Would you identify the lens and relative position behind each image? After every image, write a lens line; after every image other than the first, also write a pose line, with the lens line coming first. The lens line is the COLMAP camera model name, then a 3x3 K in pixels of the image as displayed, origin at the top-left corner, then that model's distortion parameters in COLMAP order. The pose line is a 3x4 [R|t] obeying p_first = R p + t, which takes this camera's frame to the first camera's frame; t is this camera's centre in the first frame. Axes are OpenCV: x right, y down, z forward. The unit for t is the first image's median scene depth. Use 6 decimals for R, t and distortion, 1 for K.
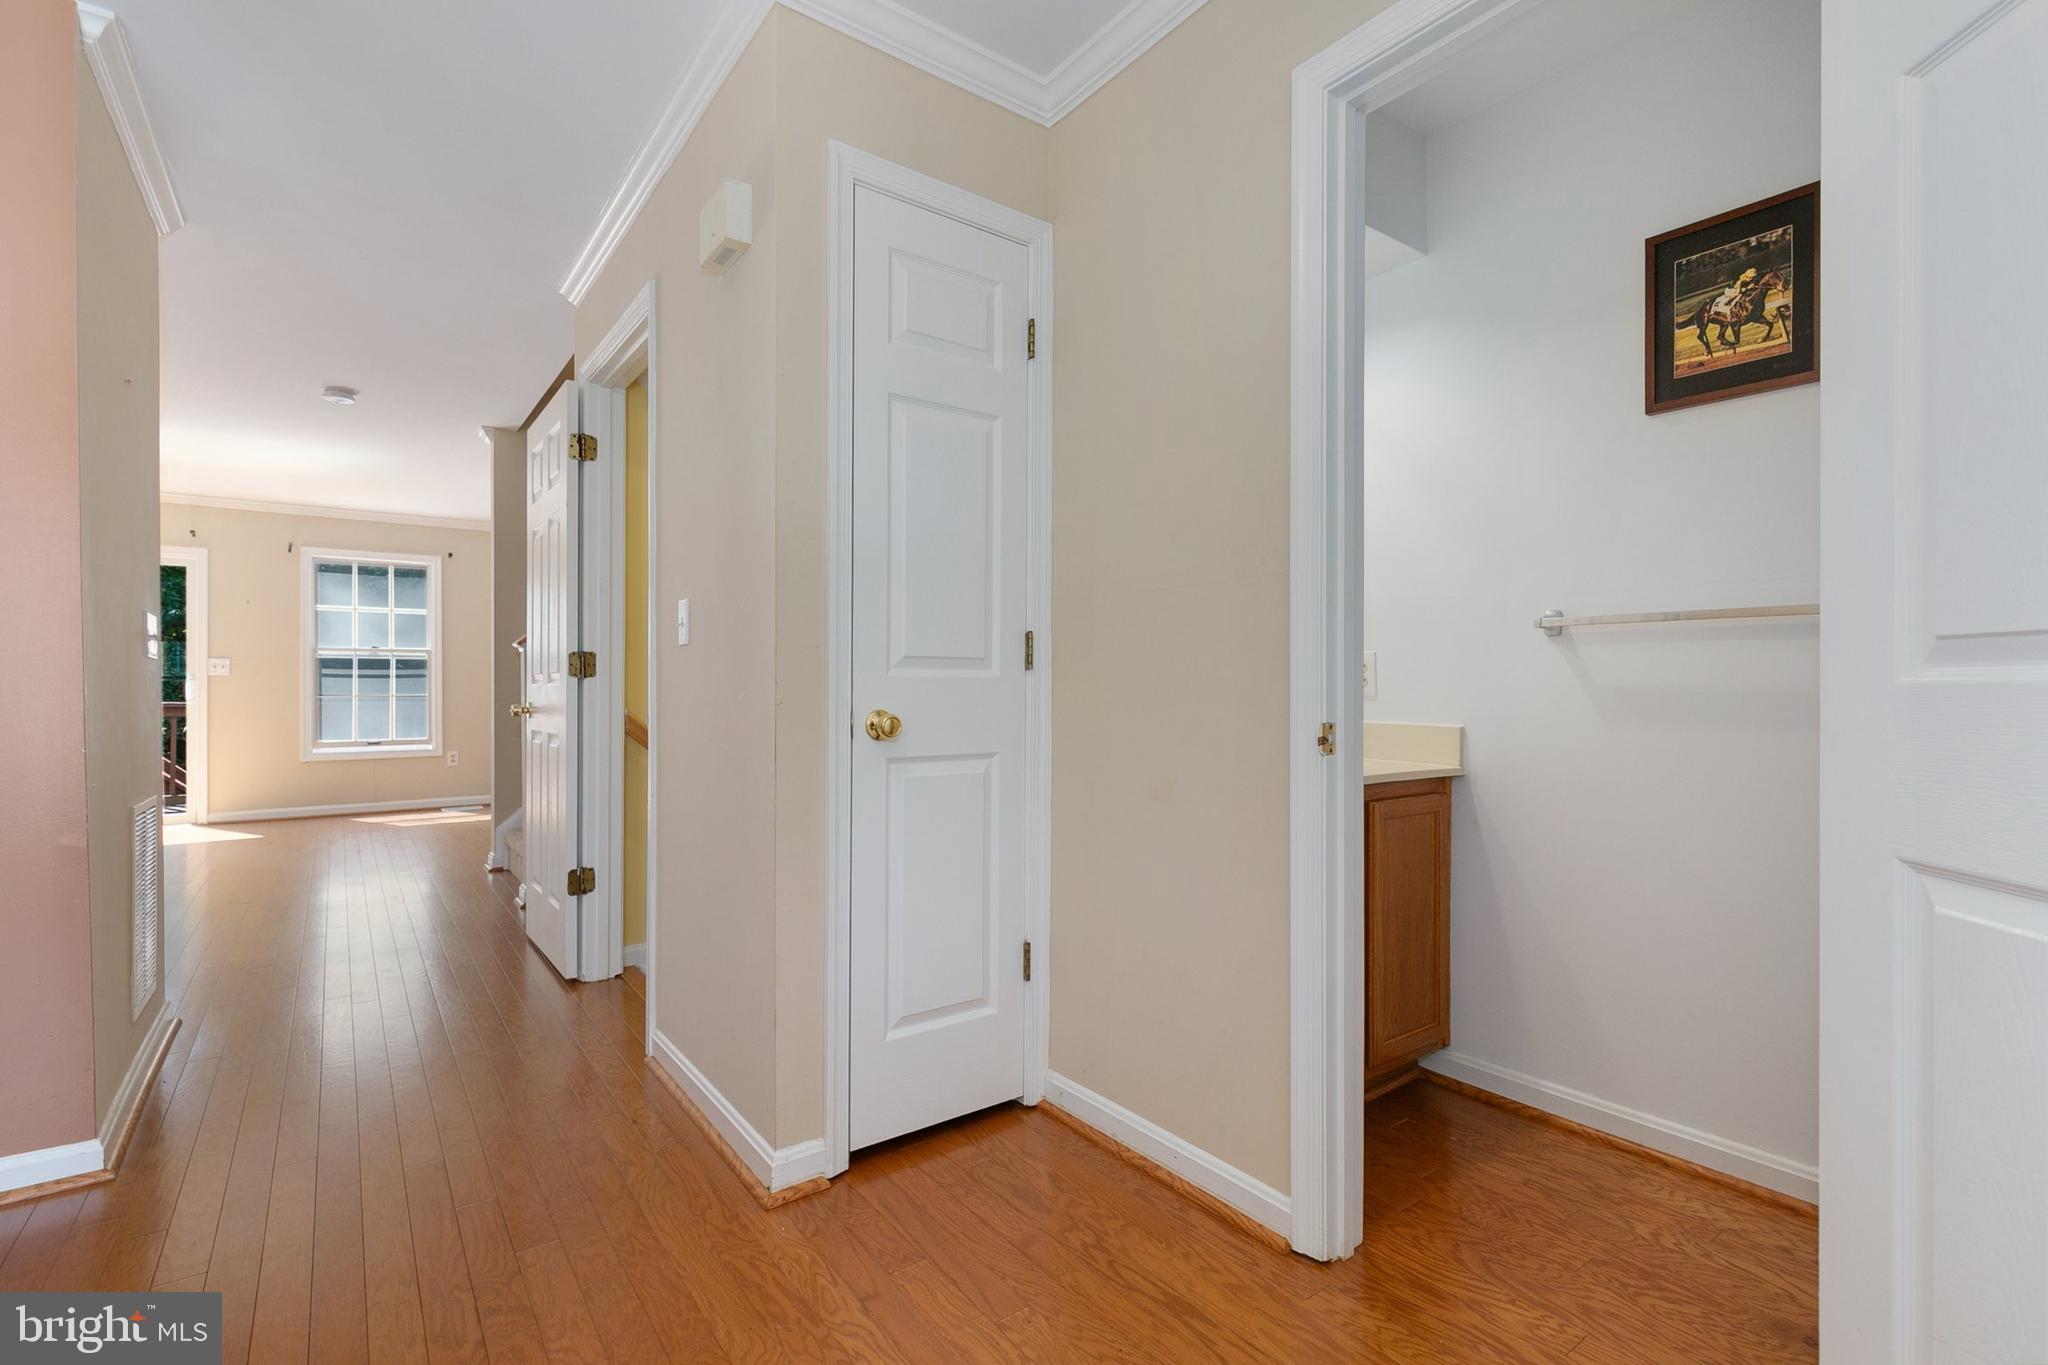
lens RADIAL K [[921.9, 0, 1016.5], [0, 921.9, 685.6], [0, 0, 1]] dist [0.003673, -0.000547]
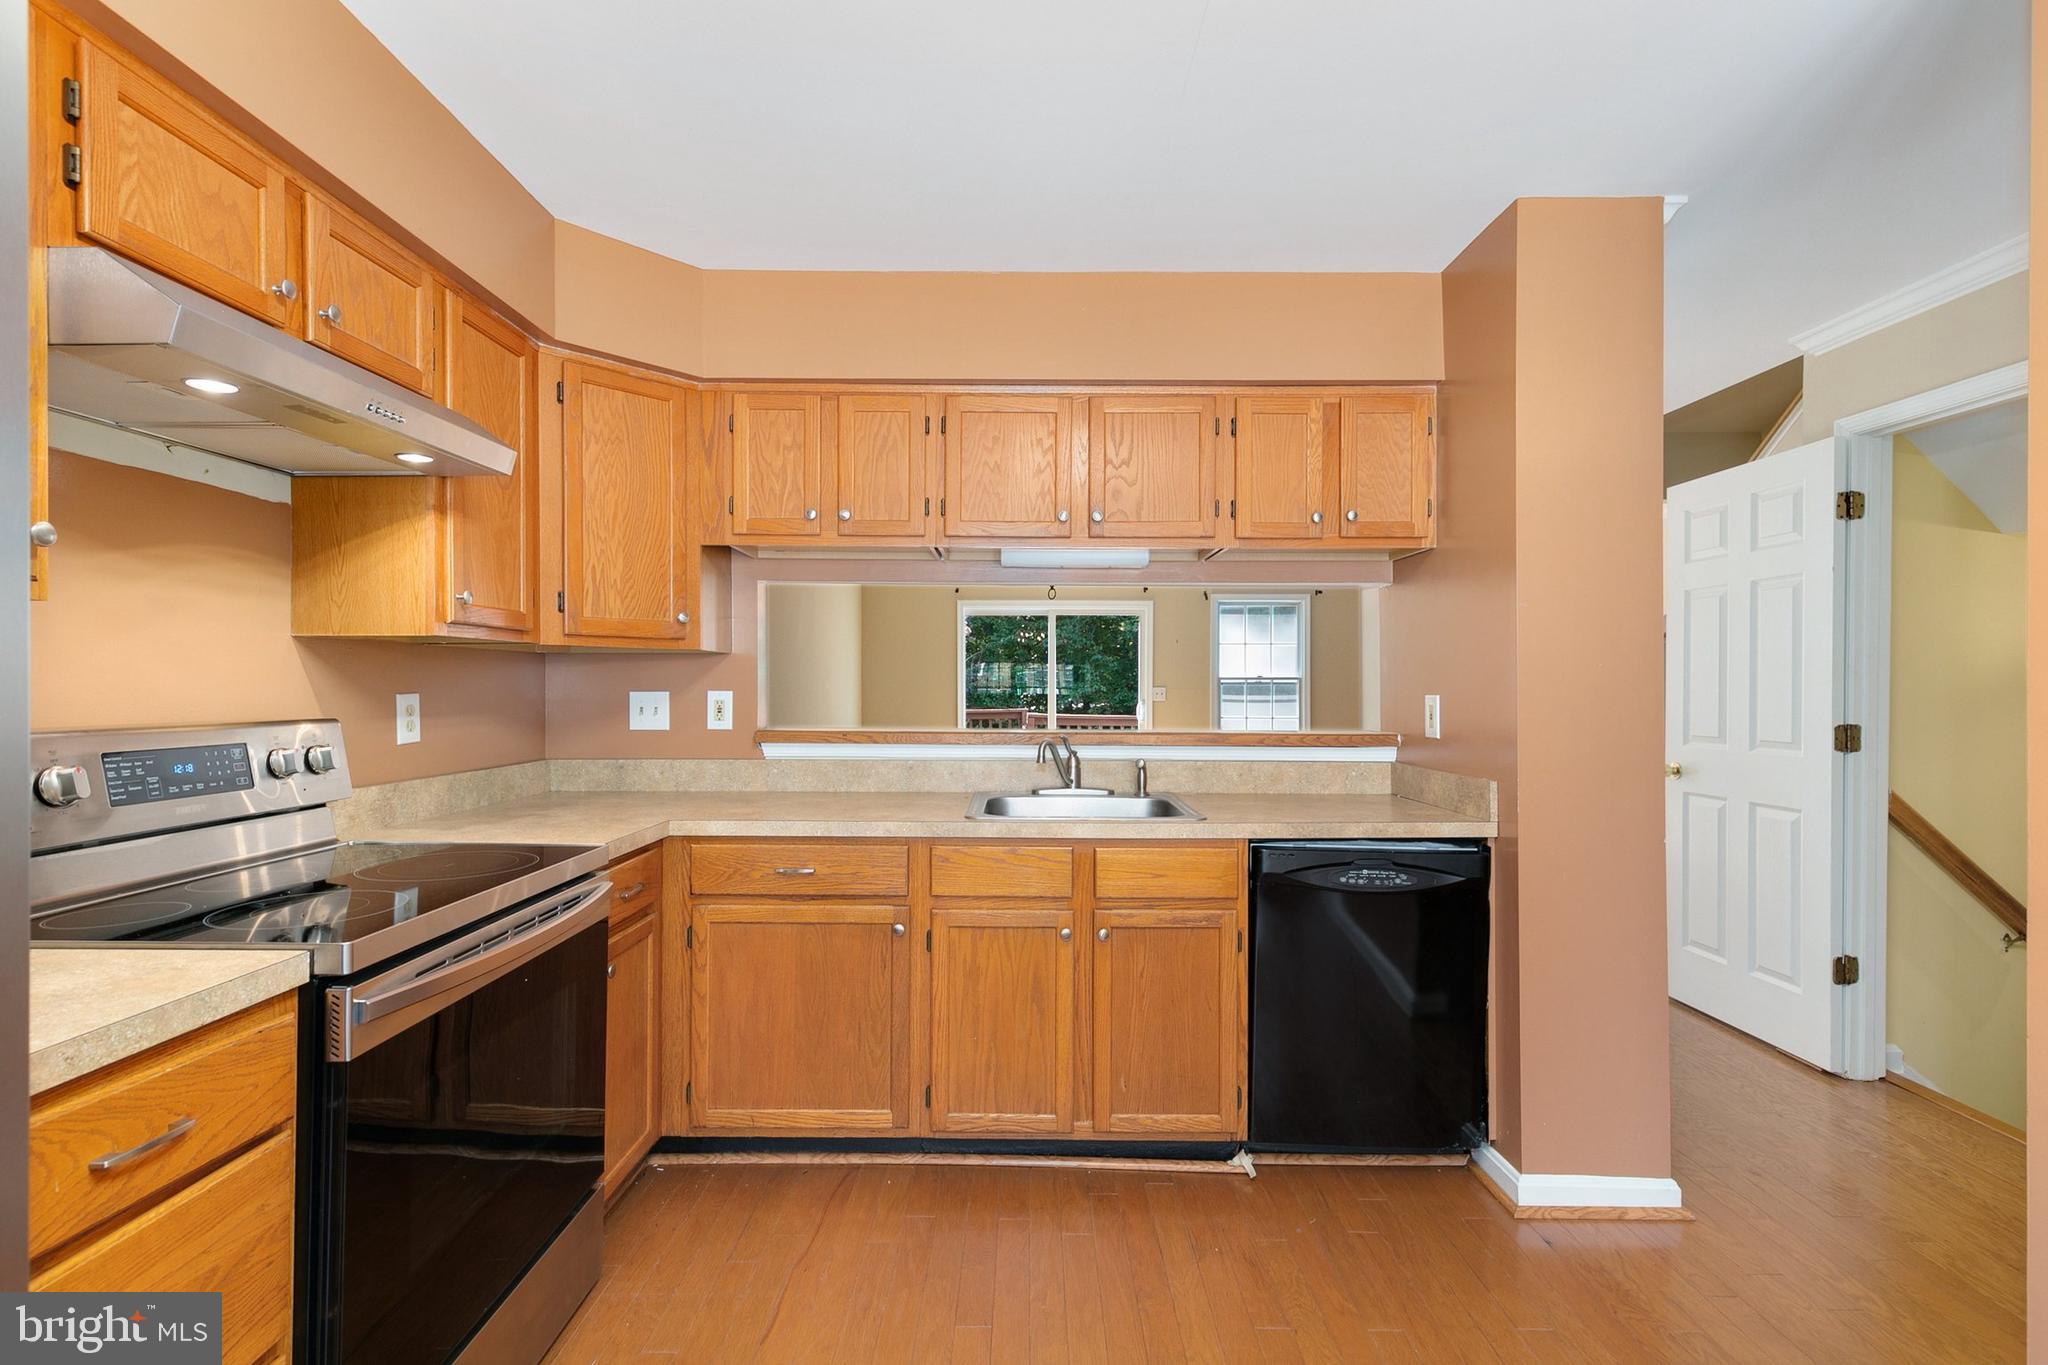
lens RADIAL K [[917.8, 0, 1020.5], [0, 917.8, 685.0], [0, 0, 1]] dist [0.005970, -0.000884]
pose [[0.800035, 0.004277, -0.599938, -0.265305], [-0.004050, 0.999990, 0.001728, -0.034249], [0.599940, 0.001047, 0.800044, -0.112984]]
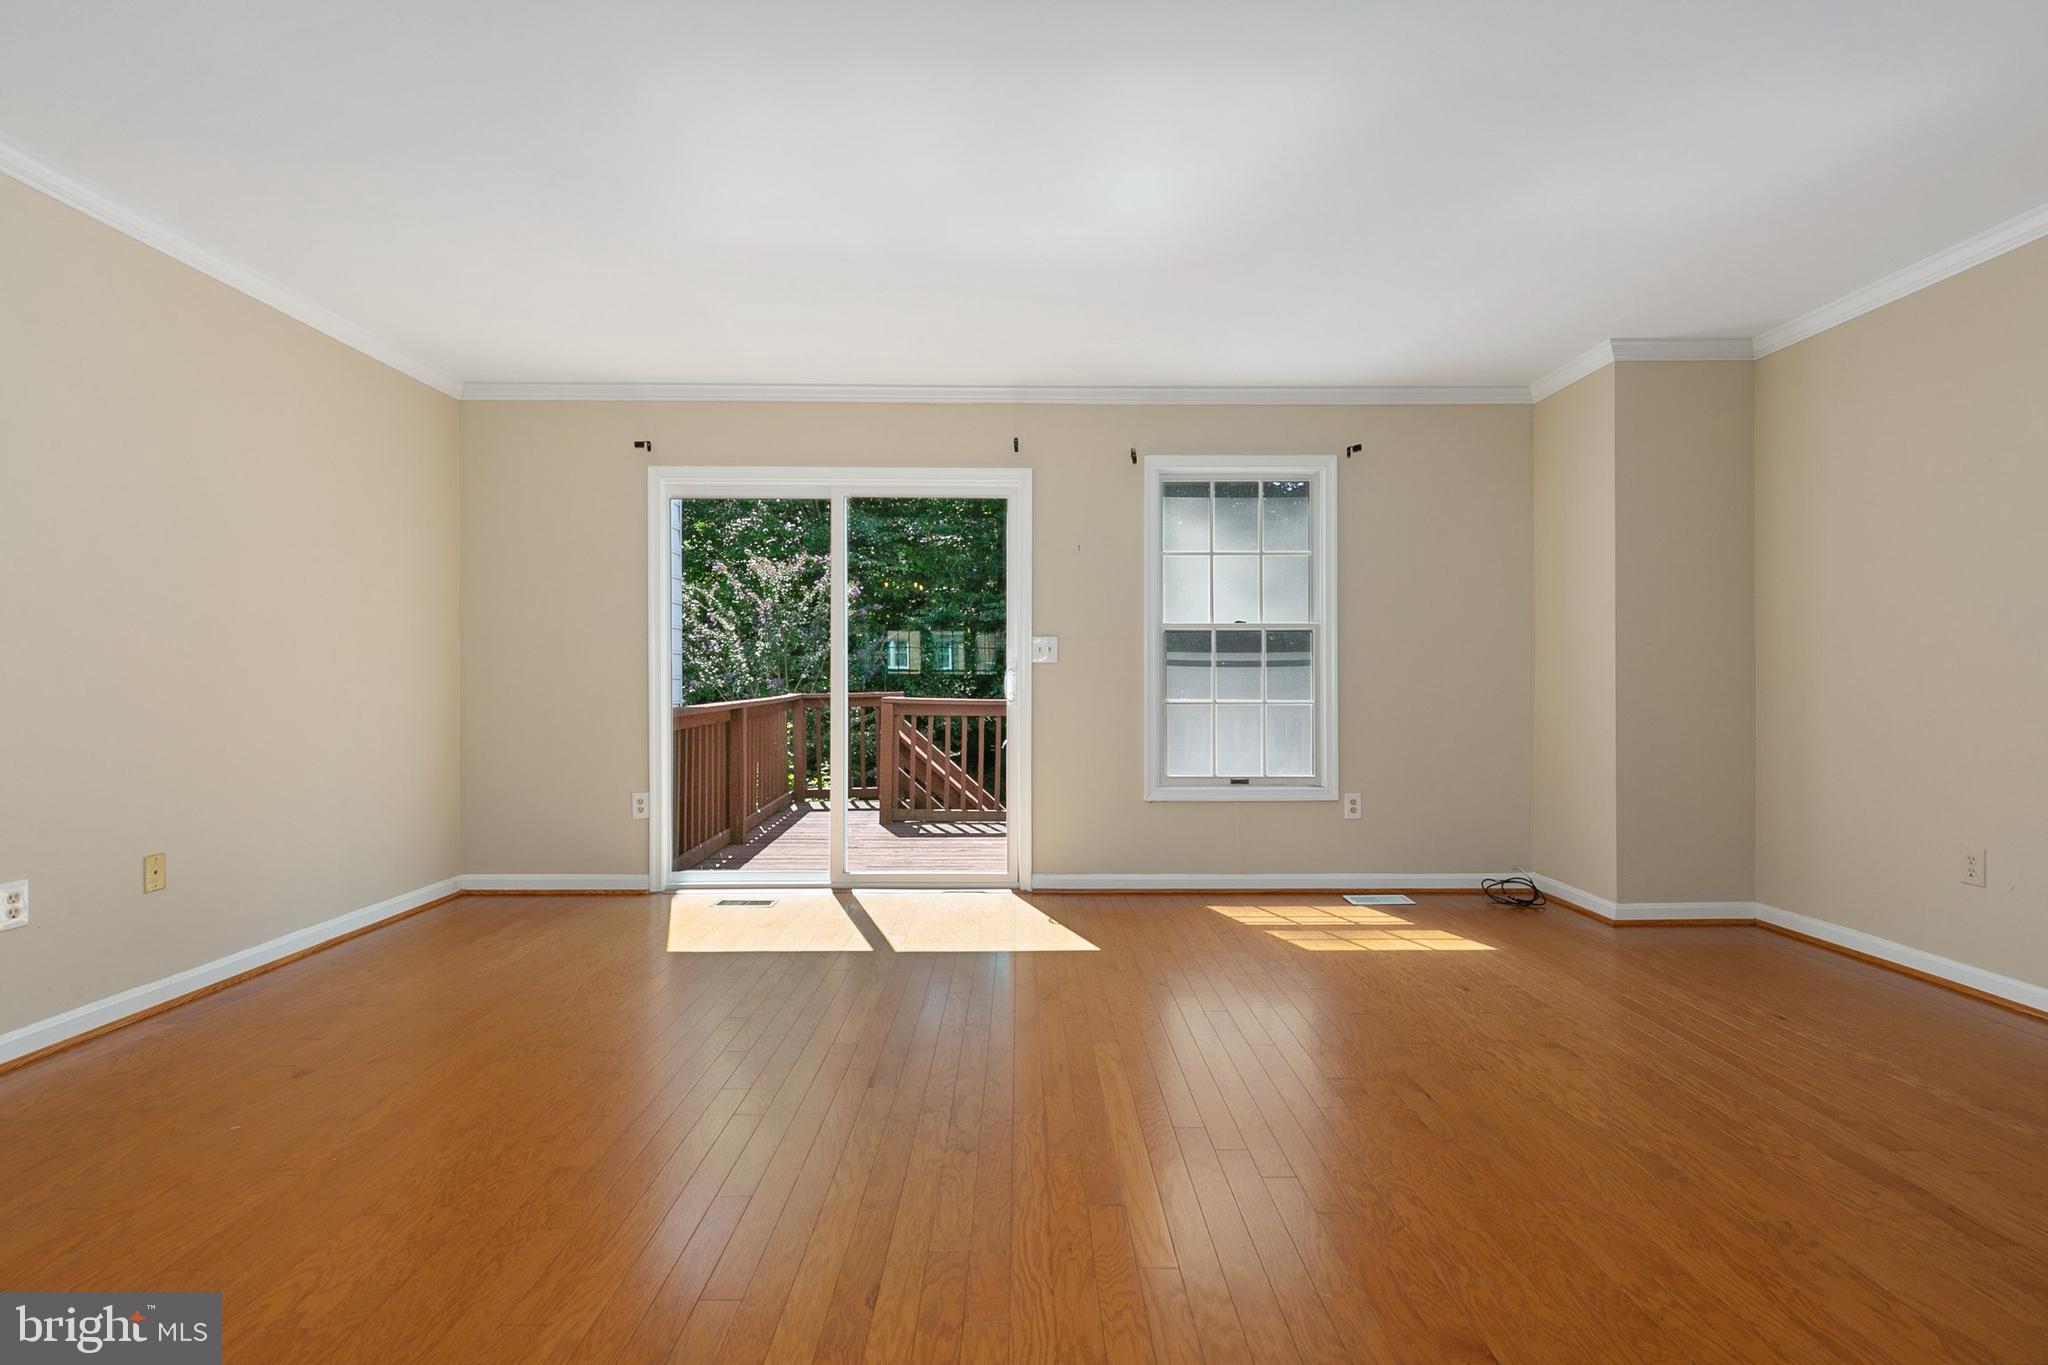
lens RADIAL K [[927.2, 0, 1021.0], [0, 927.2, 681.0], [0, 0, 1]] dist [0.009513, -0.000449]
pose [[0.805366, 0.002114, -0.592774, -0.492337], [-0.001701, 0.999998, 0.001255, 0.000963], [0.592775, -0.000002, 0.805368, 0.468001]]
